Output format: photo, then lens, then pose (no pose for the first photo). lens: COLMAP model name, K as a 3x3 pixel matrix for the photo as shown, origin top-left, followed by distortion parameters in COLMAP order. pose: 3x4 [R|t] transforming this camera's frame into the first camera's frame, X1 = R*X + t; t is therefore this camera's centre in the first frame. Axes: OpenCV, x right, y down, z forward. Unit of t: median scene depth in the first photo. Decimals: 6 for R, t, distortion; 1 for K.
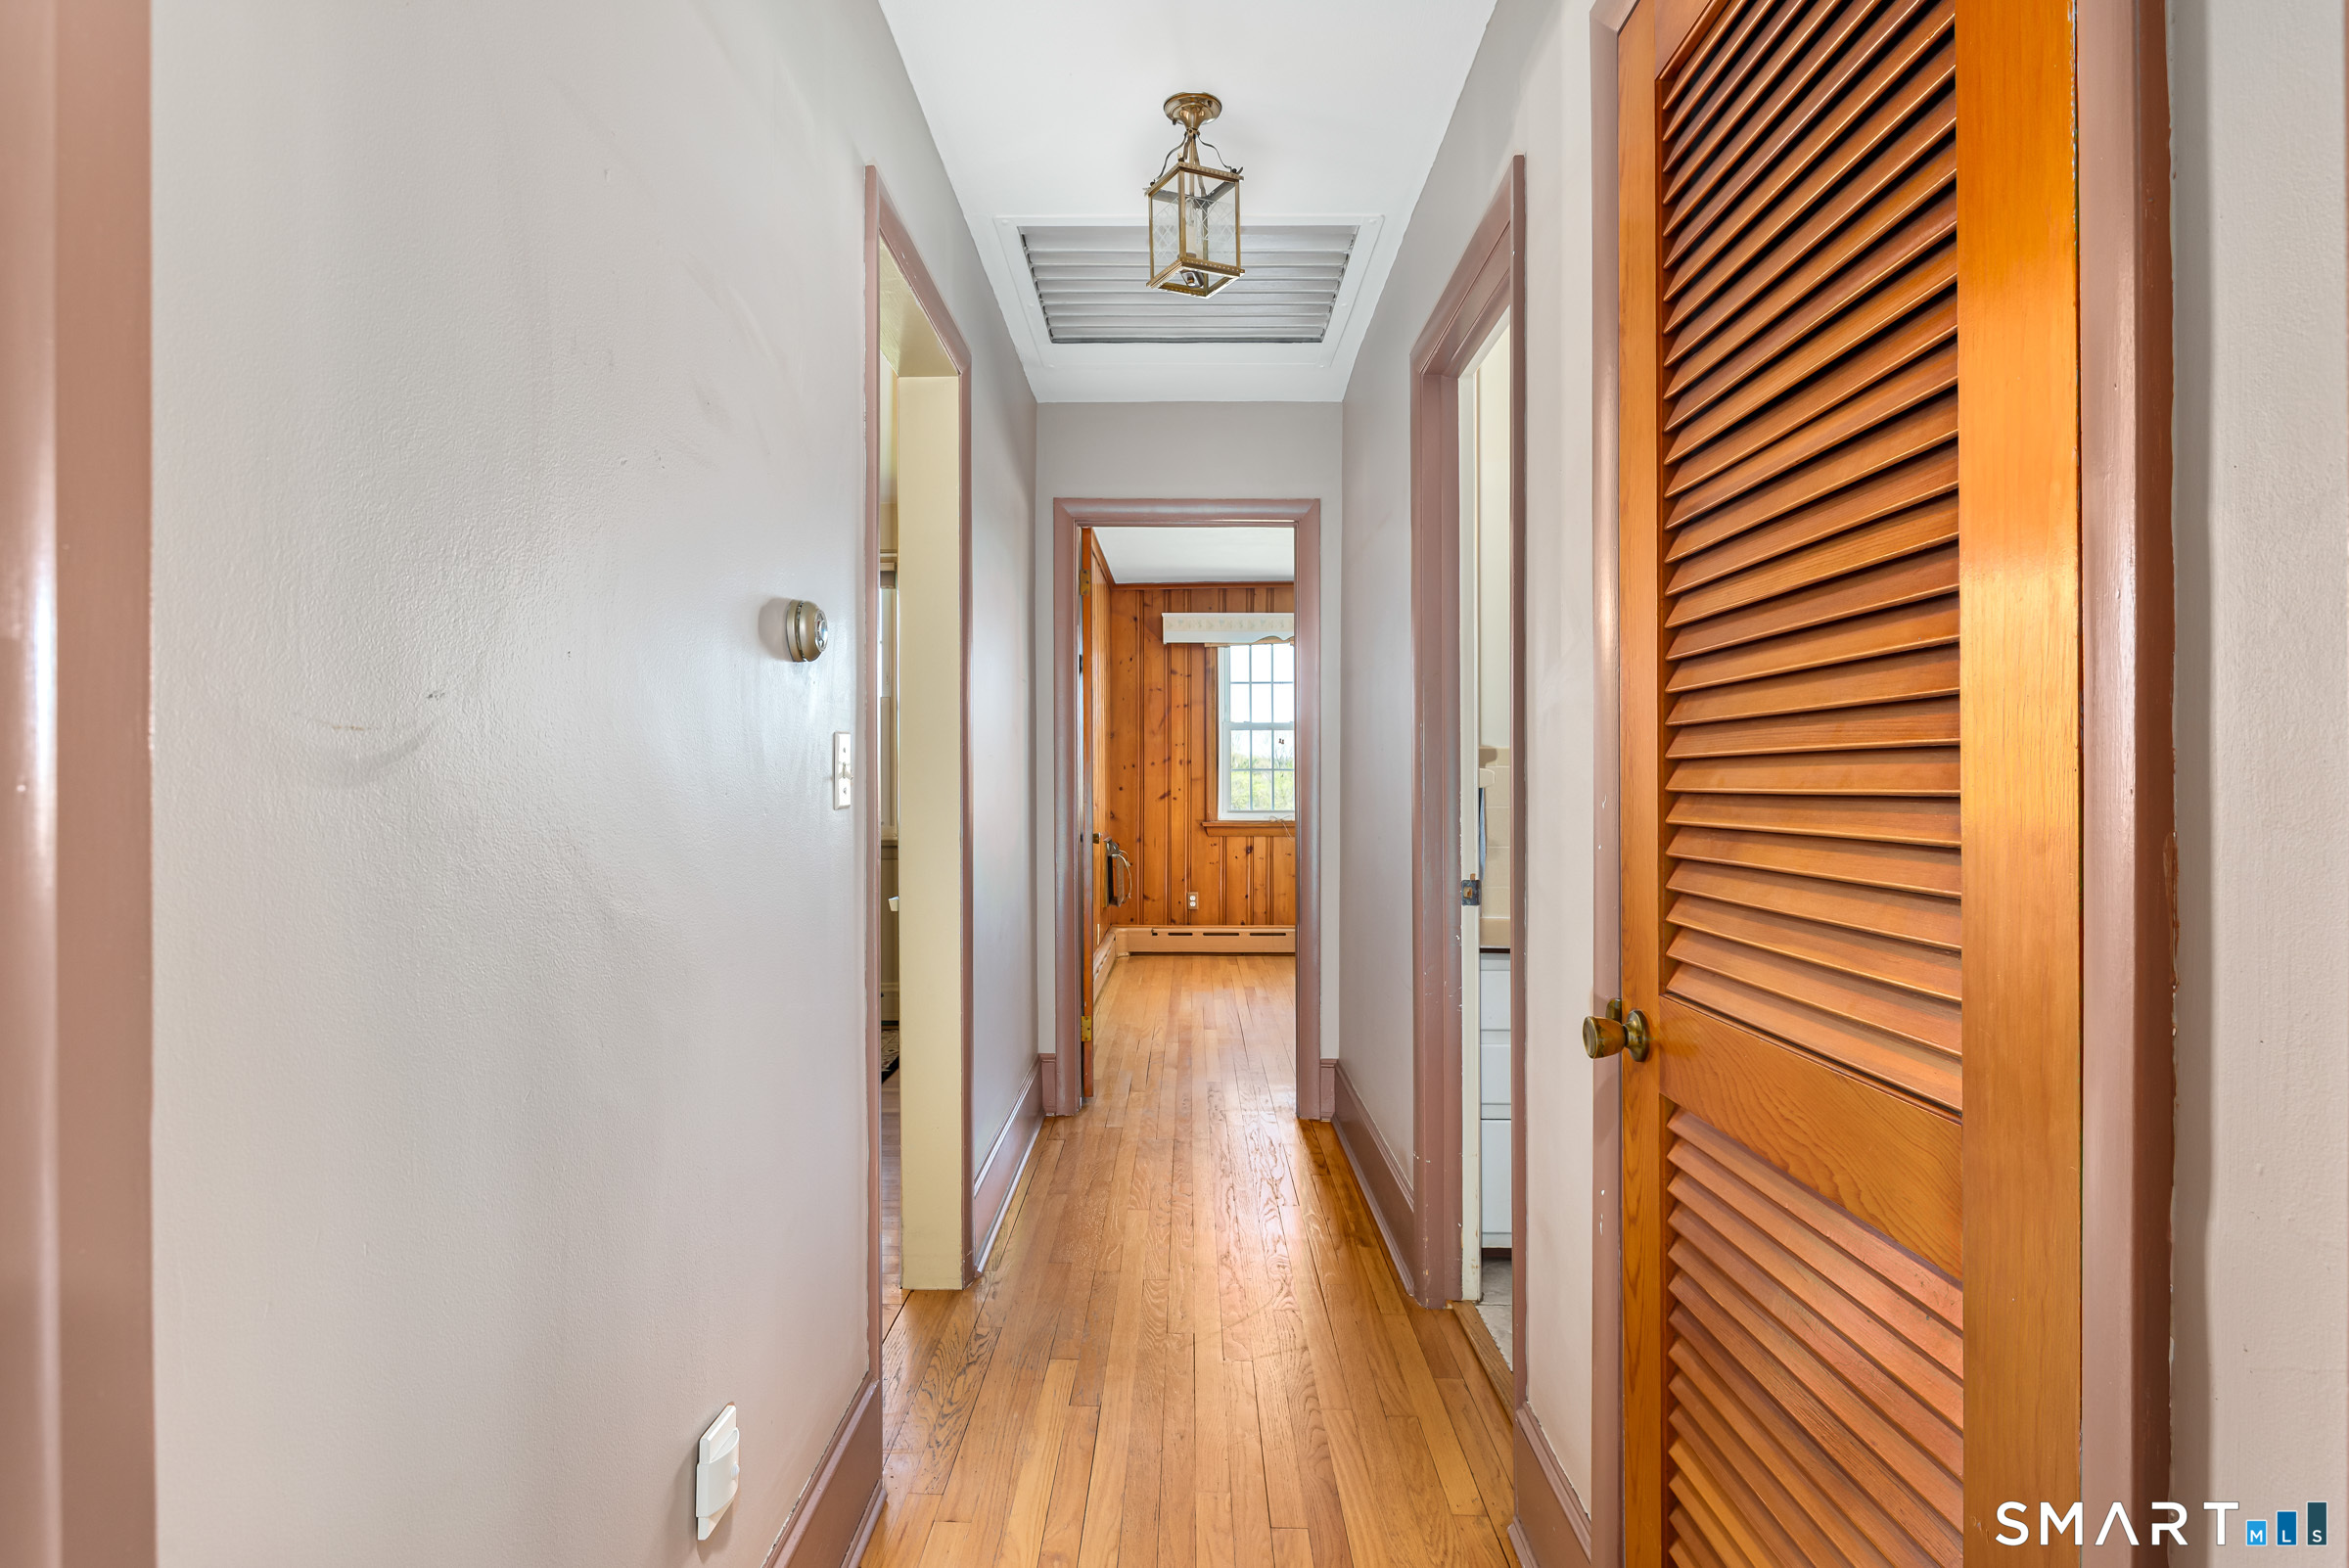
lens RADIAL K [[1278.3, 0, 1176.3], [0, 1278.3, 783.3], [0, 0, 1]] dist [0.003414, -0.000286]
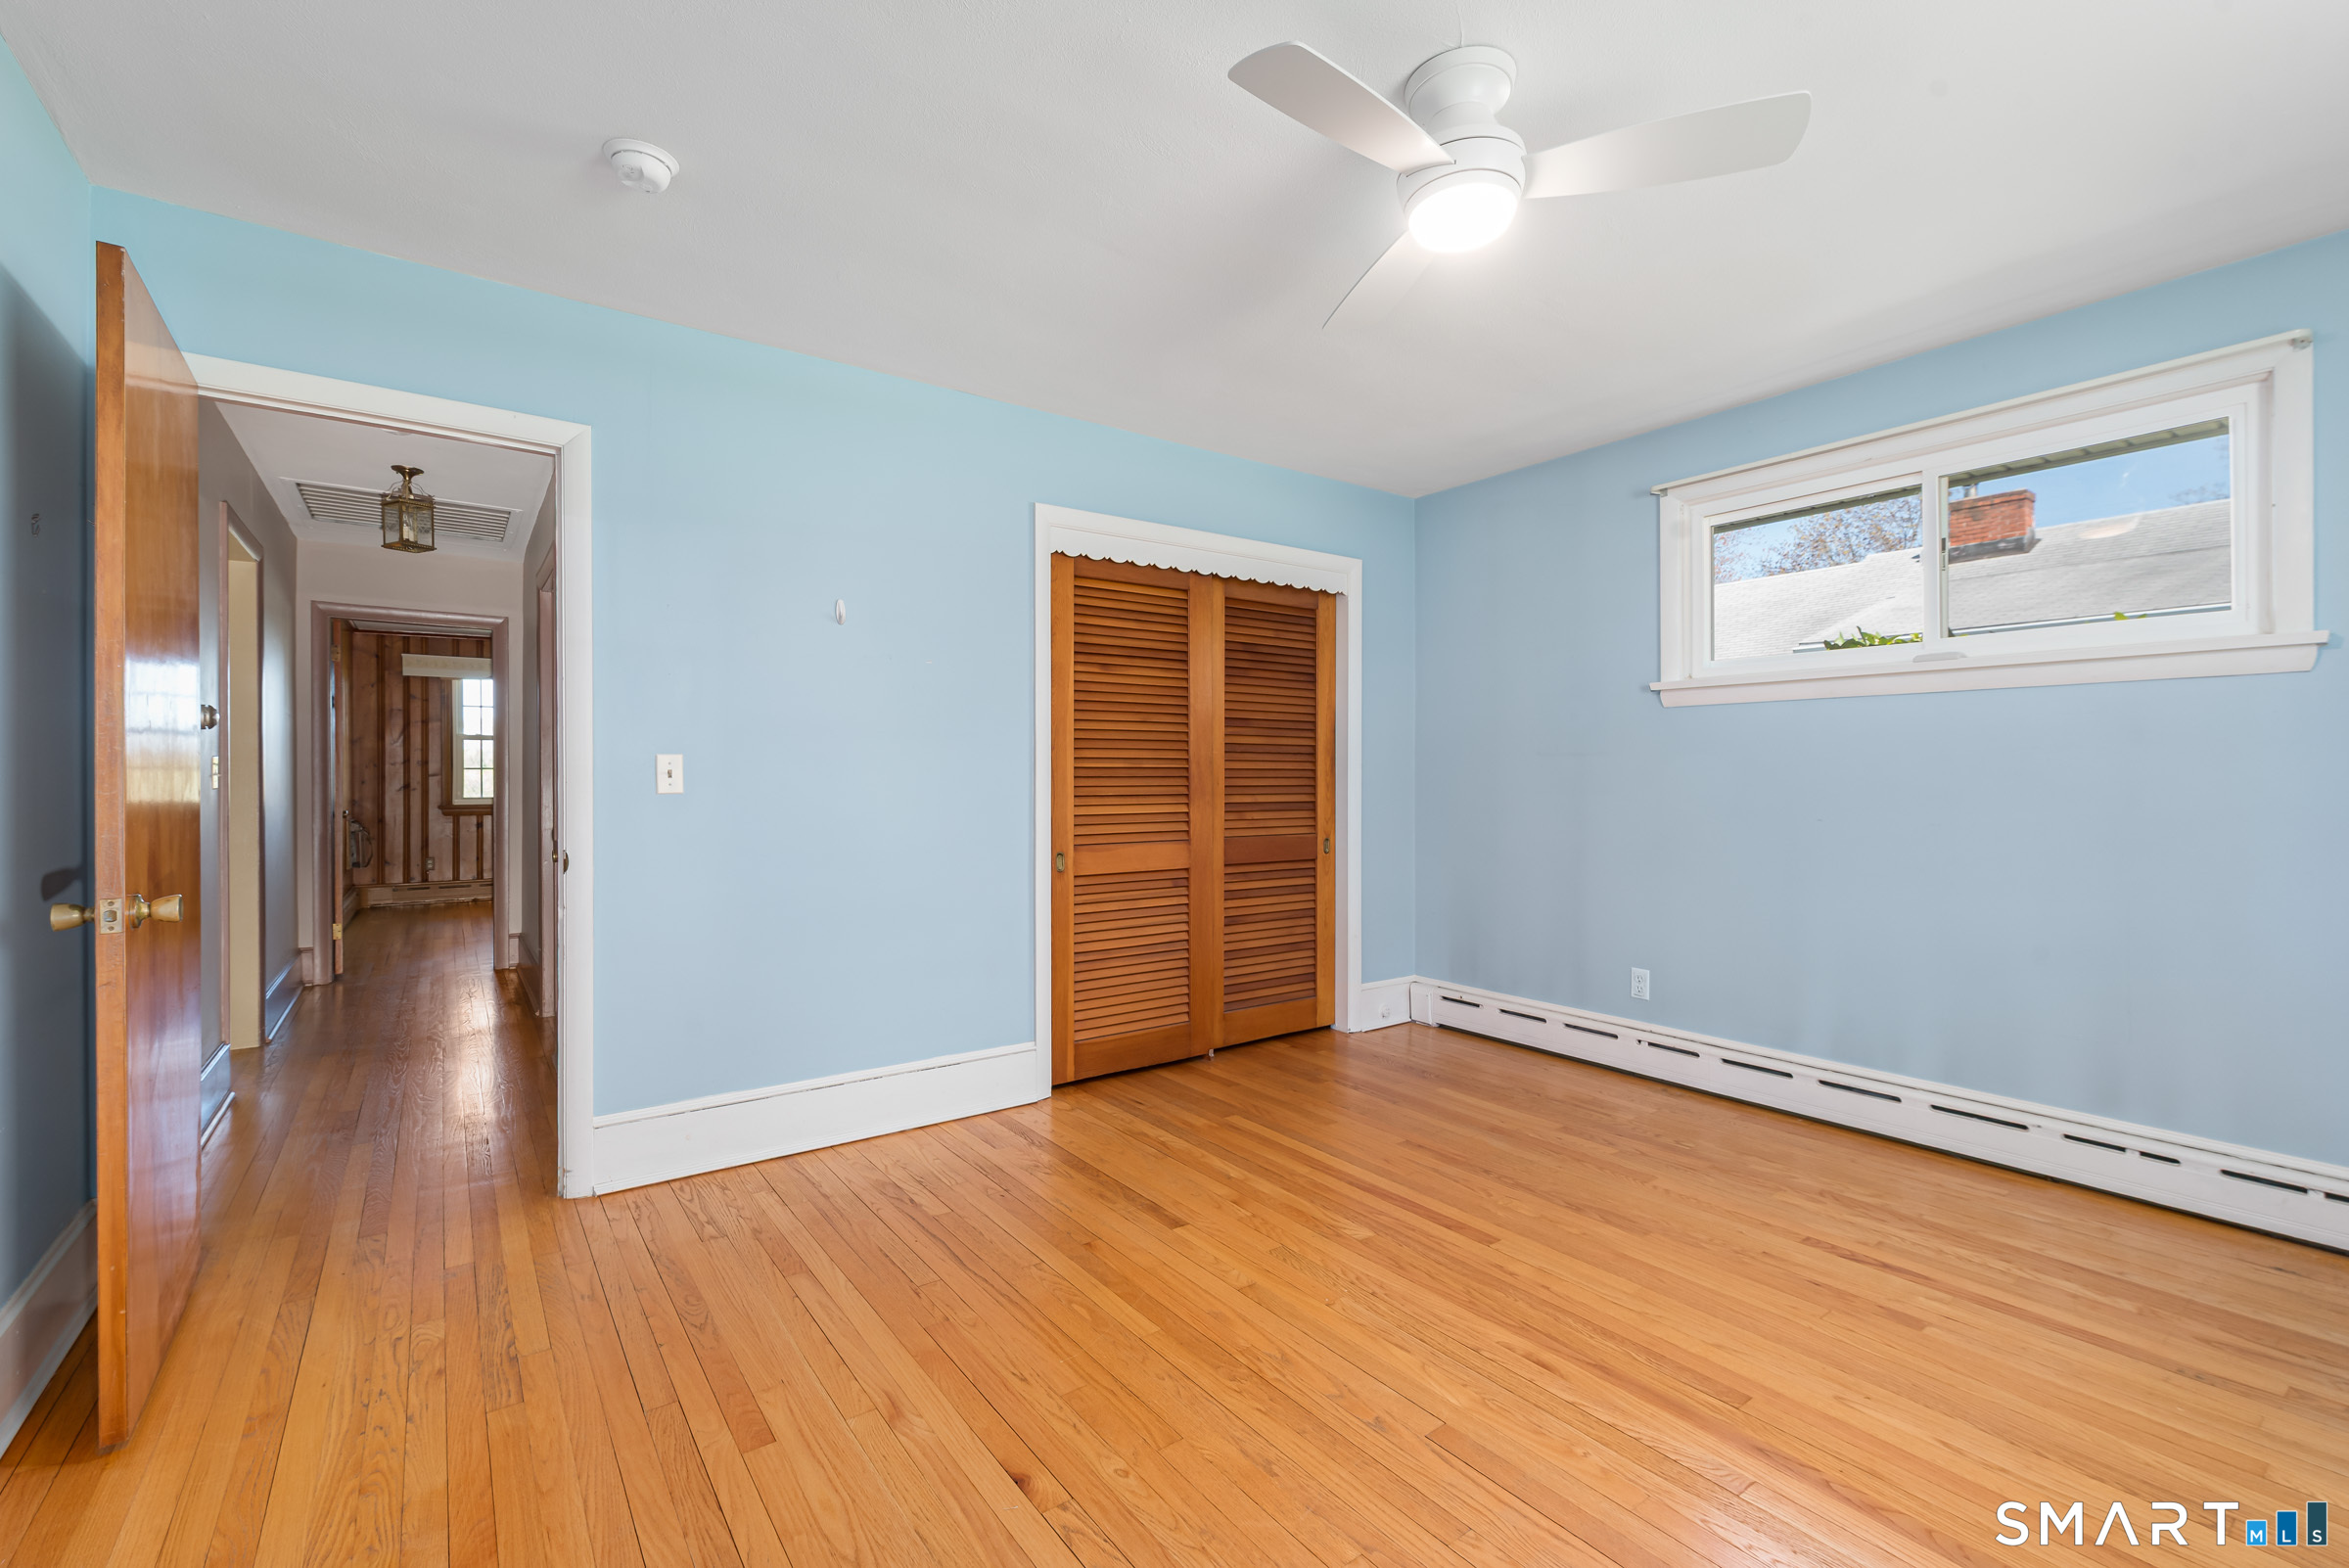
lens RADIAL K [[1034.1, 0, 1170.0], [0, 1034.1, 777.3], [0, 0, 1]] dist [0.000513, -0.000060]
pose [[0.813487, -0.002102, 0.581579, 0.015442], [0.001820, 0.999998, 0.001069, 0.000134], [-0.581580, 0.000189, 0.813489, -0.421388]]
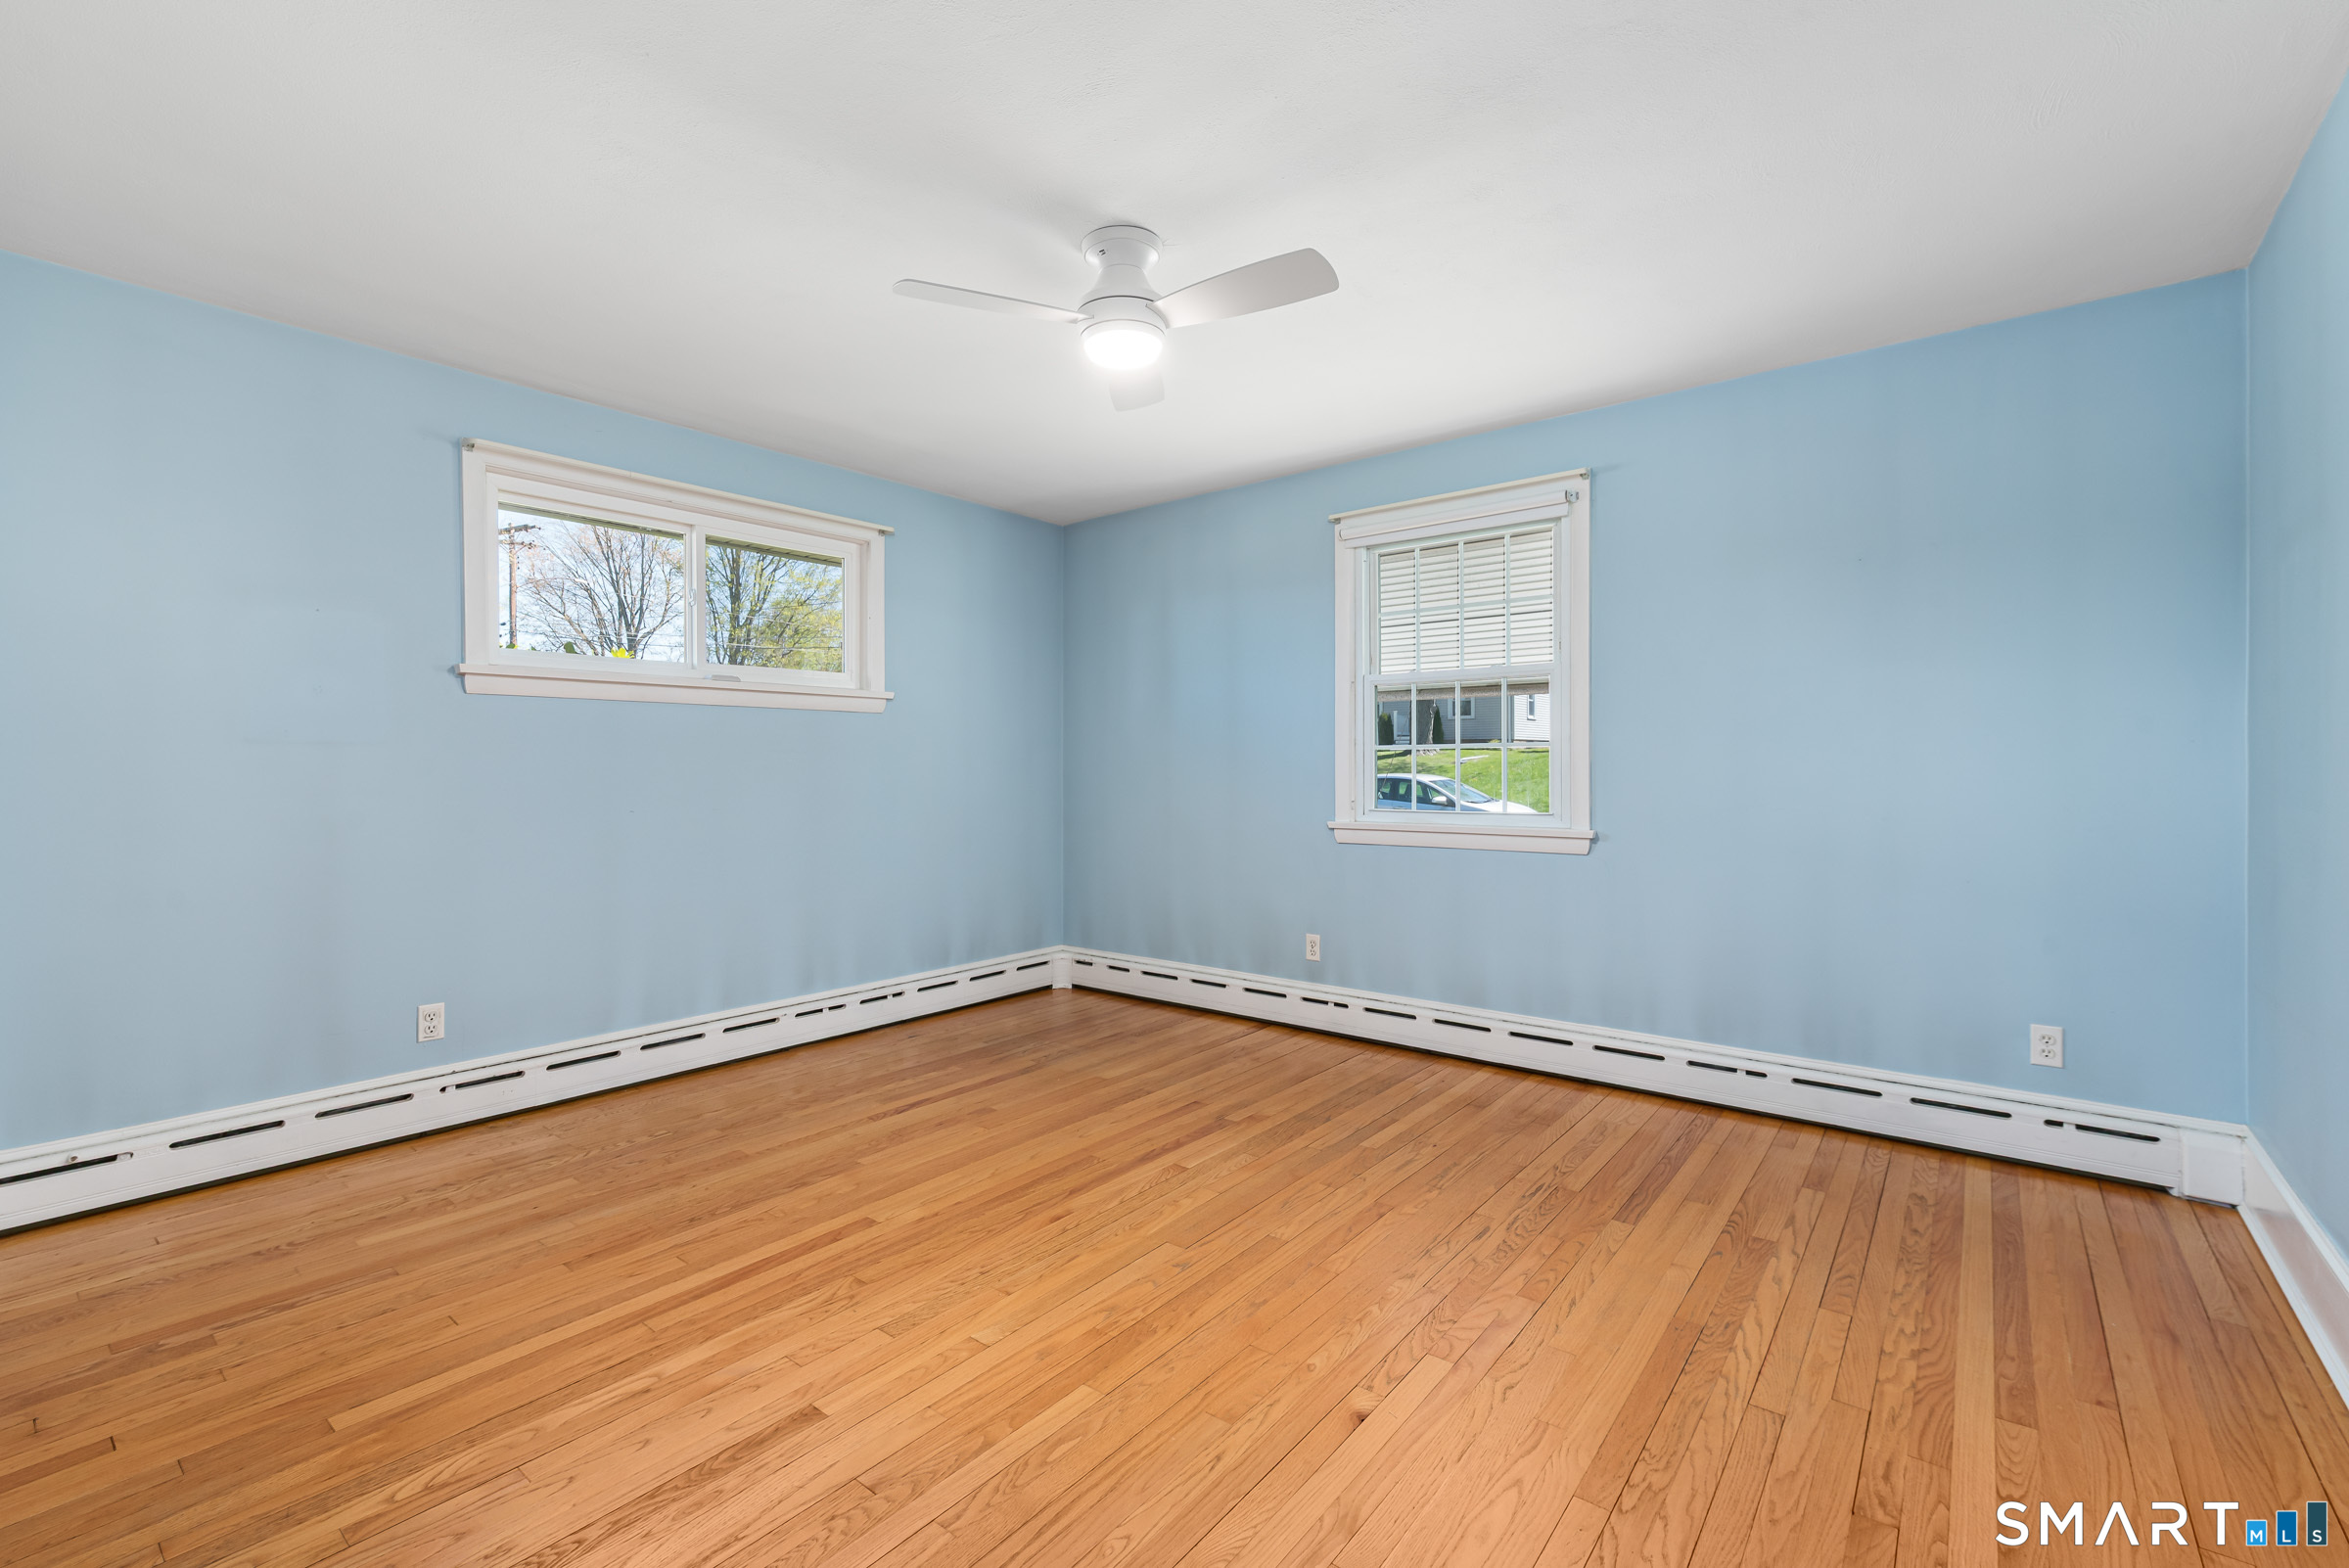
lens RADIAL K [[1005.9, 0, 1161.5], [0, 1005.9, 788.3], [0, 0, 1]] dist [0.000822, 0.000028]
pose [[-0.778319, -0.011659, 0.627760, -0.012881], [0.002315, 0.999767, 0.021438, -0.005970], [-0.627864, 0.018139, -0.778112, 1.119069]]
